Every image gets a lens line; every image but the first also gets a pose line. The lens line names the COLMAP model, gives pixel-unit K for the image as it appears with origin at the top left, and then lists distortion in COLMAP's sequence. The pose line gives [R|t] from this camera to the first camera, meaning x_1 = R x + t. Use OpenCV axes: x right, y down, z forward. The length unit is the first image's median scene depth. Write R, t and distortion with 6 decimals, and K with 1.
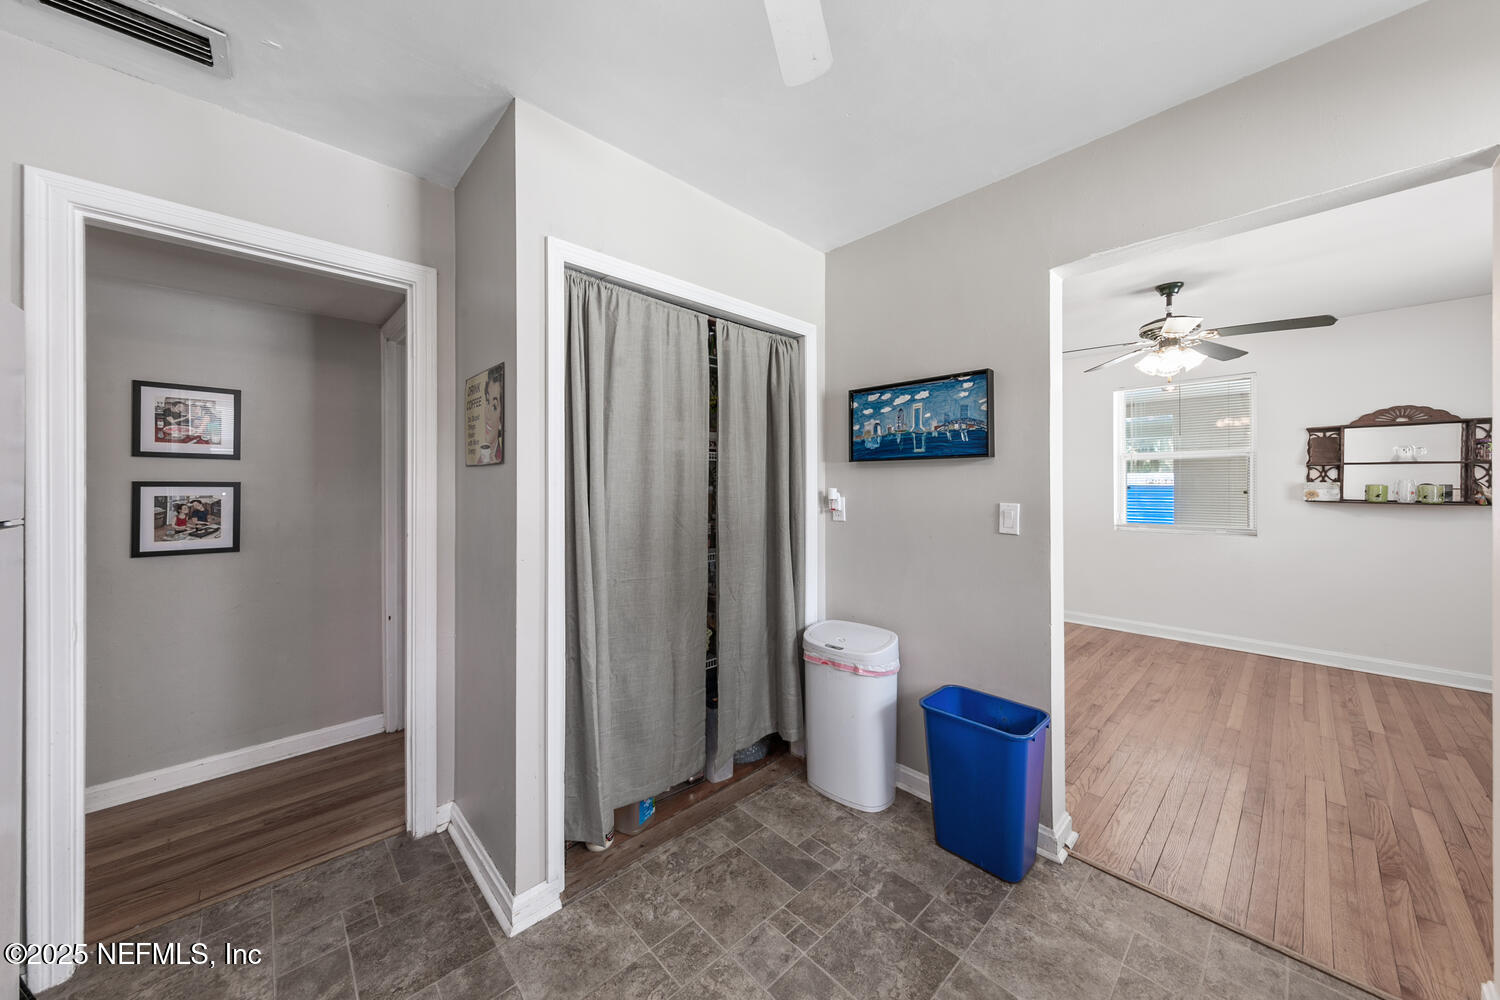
lens RADIAL K [[536.6, 0, 750.6], [0, 536.6, 476.4], [0, 0, 1]] dist [0.000446, 0.000030]
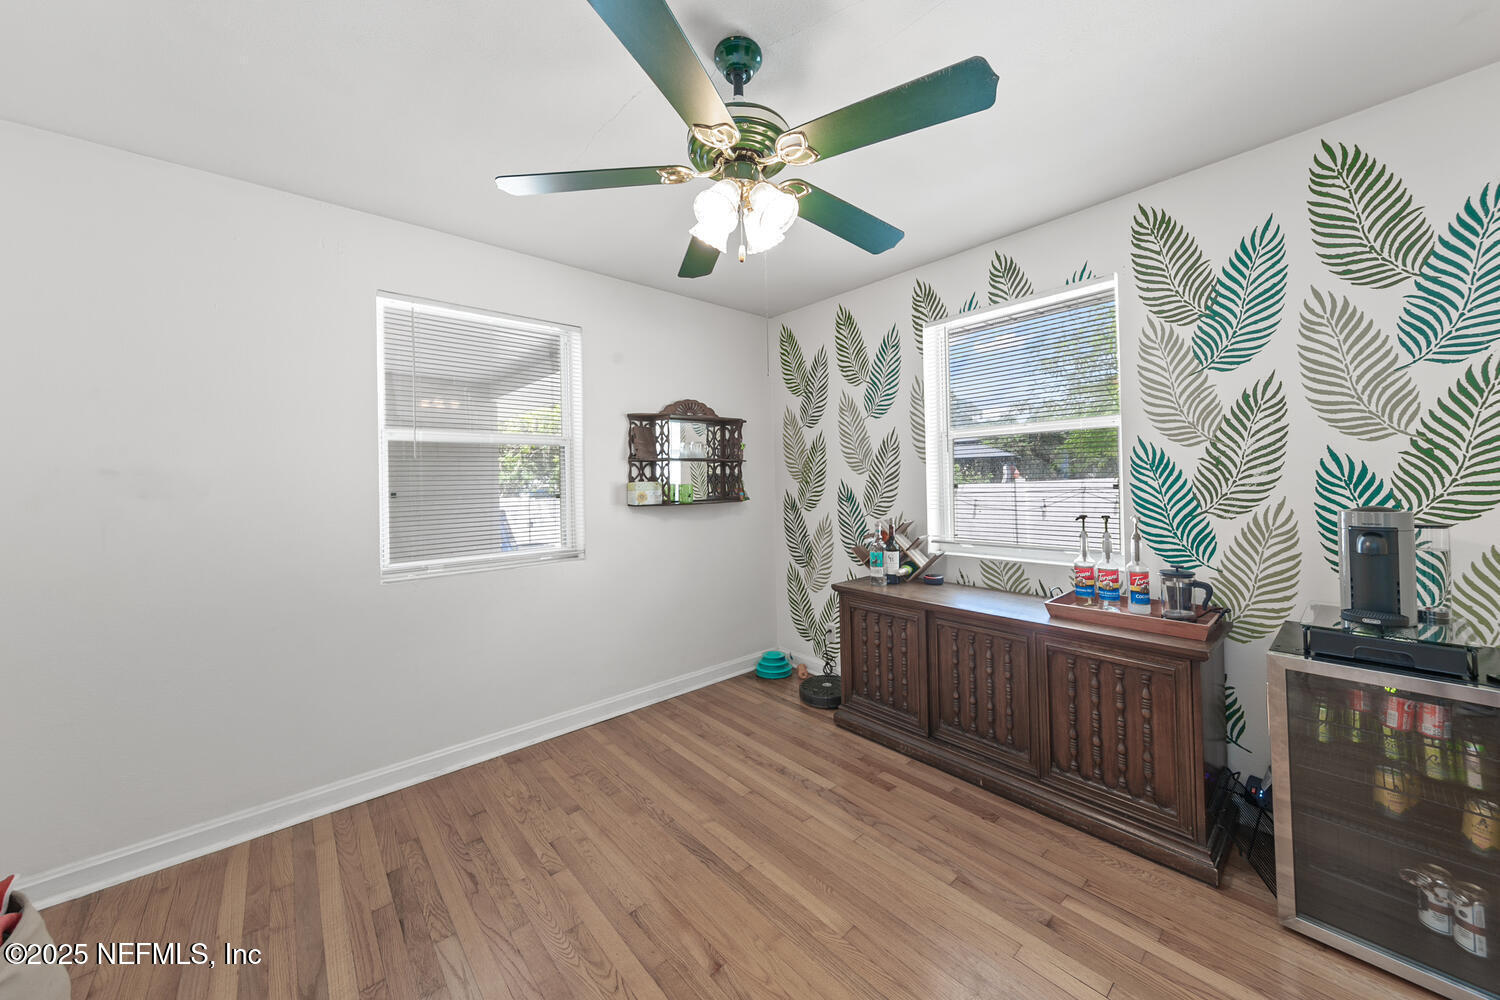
lens RADIAL K [[536.6, 0, 750.6], [0, 536.6, 476.4], [0, 0, 1]] dist [0.000446, 0.000030]
pose [[0.049444, 0.004614, 0.998766, 0.270850], [0.013315, 0.999897, -0.005279, 0.009515], [-0.998688, 0.013560, 0.049378, 0.828297]]
